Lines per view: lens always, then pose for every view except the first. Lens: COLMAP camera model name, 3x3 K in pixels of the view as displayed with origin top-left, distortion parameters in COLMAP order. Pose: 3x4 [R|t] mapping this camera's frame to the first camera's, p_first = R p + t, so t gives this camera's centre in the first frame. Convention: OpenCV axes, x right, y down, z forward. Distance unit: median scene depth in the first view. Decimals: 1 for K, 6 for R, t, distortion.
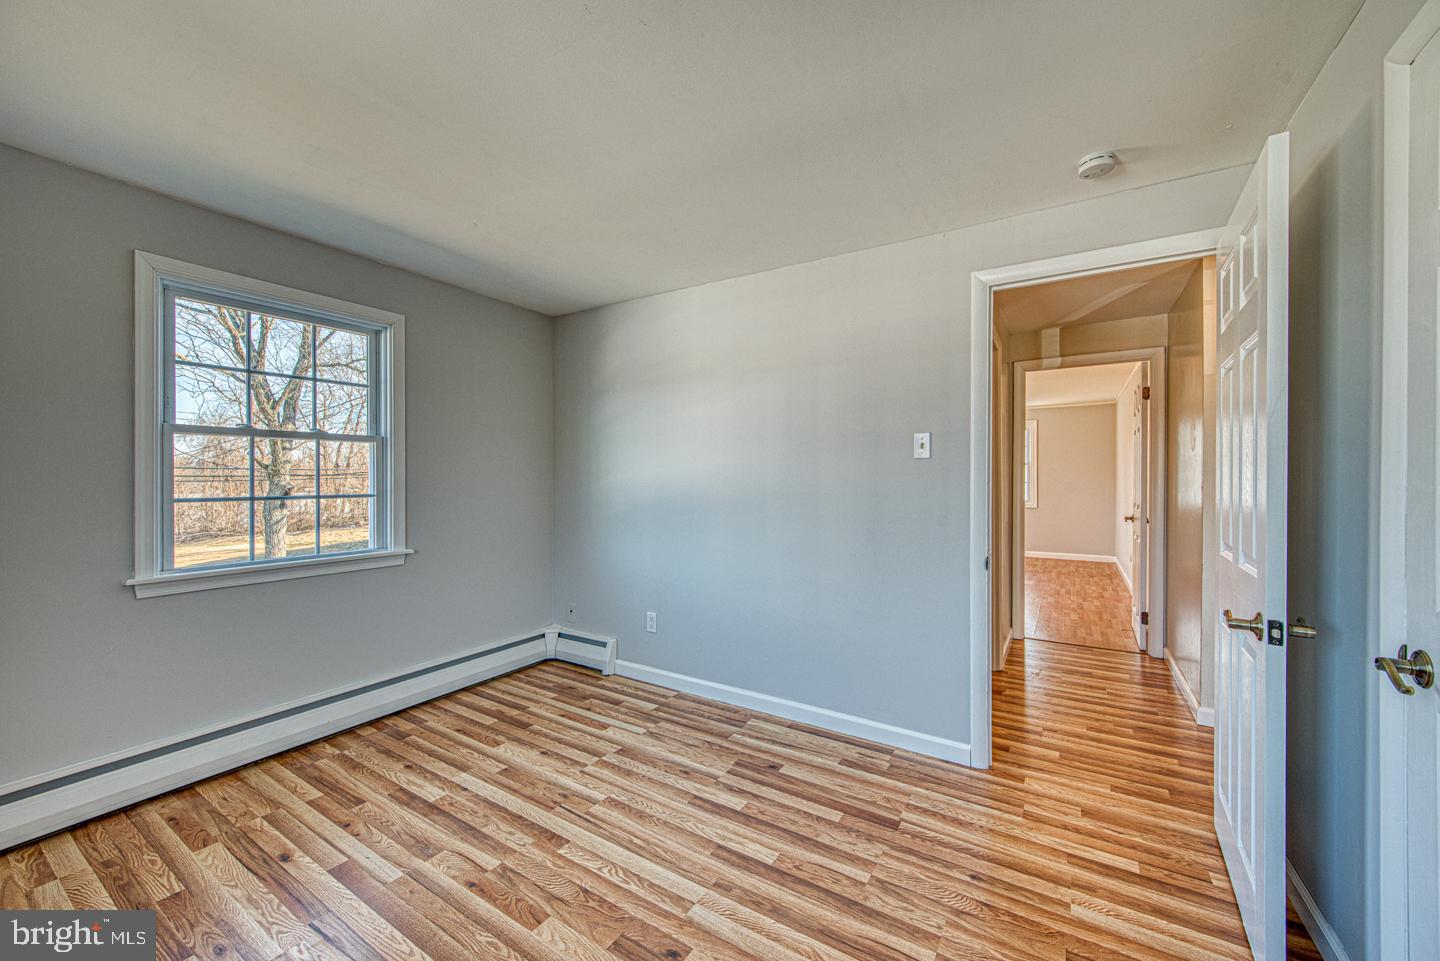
lens RADIAL K [[559.0, 0, 735.0], [0, 559.0, 481.9], [0, 0, 1]] dist [0.001935, -0.000398]
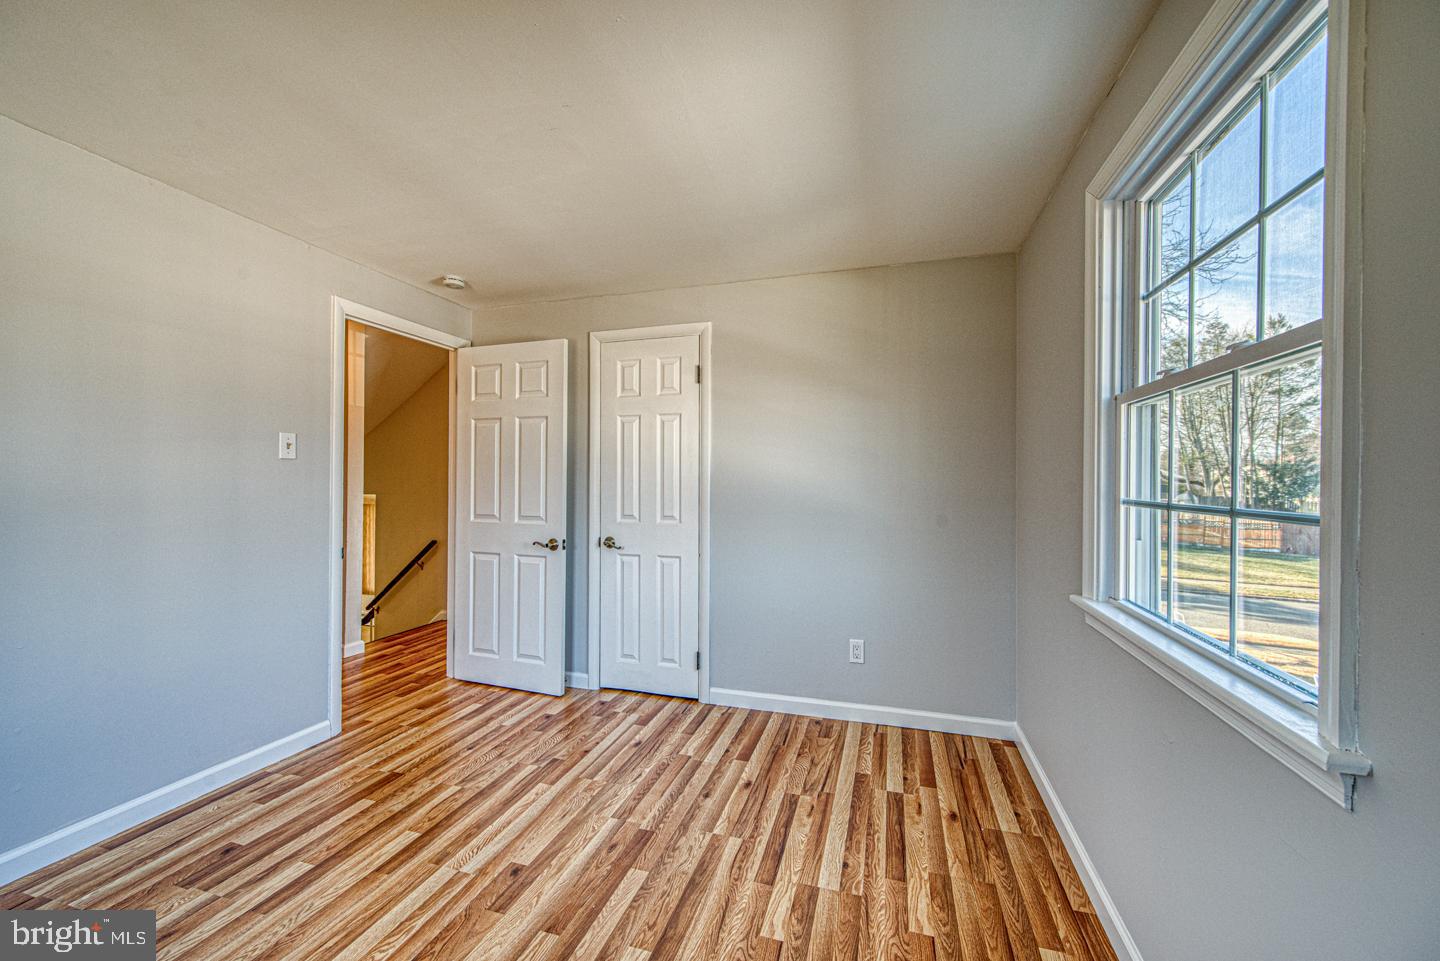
lens RADIAL K [[559.0, 0, 735.0], [0, 559.0, 481.9], [0, 0, 1]] dist [0.001935, -0.000398]
pose [[-0.287282, -0.003032, 0.957841, -1.044761], [-0.005711, 0.999983, 0.001453, -0.006880], [-0.957829, -0.005053, -0.287294, 0.661197]]
